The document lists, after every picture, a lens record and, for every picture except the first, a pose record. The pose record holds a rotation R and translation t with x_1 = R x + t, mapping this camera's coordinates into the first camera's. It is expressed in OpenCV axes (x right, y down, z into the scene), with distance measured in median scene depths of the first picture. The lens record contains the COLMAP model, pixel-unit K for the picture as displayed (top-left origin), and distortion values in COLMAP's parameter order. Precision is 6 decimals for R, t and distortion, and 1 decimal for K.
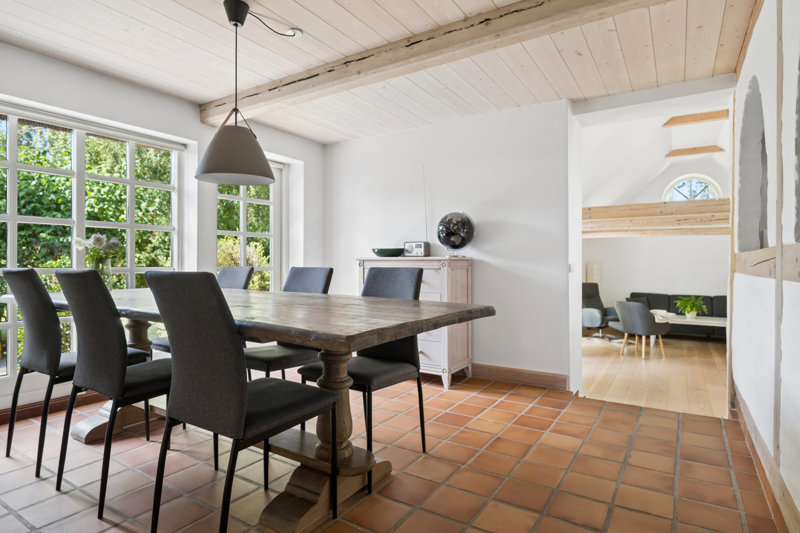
lens RADIAL K [[424.8, 0, 399.6], [0, 424.8, 267.0], [0, 0, 1]] dist [-0.017216, 0.000314]
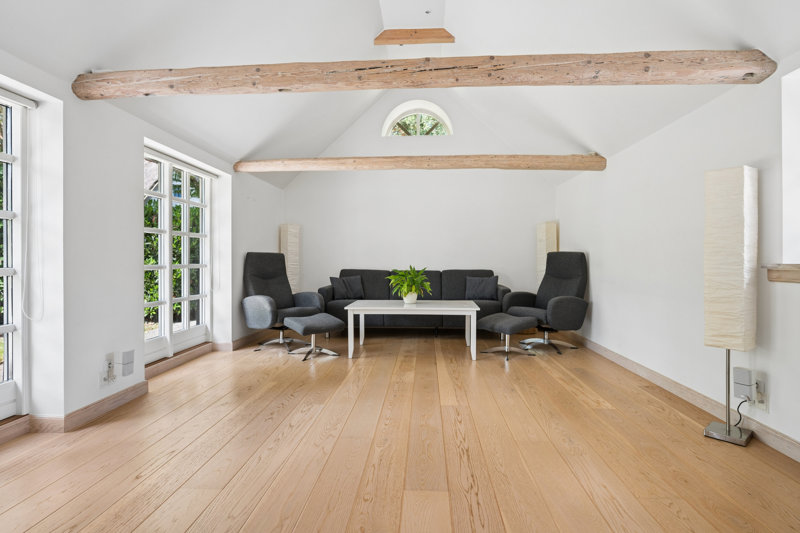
lens RADIAL K [[410.2, 0, 401.0], [0, 410.2, 261.5], [0, 0, 1]] dist [-0.000714, 0.000017]
pose [[0.869950, -0.006954, 0.493091, 0.362404], [0.006381, 0.999976, 0.002845, 0.054201], [-0.493099, 0.000671, 0.869973, 0.455929]]
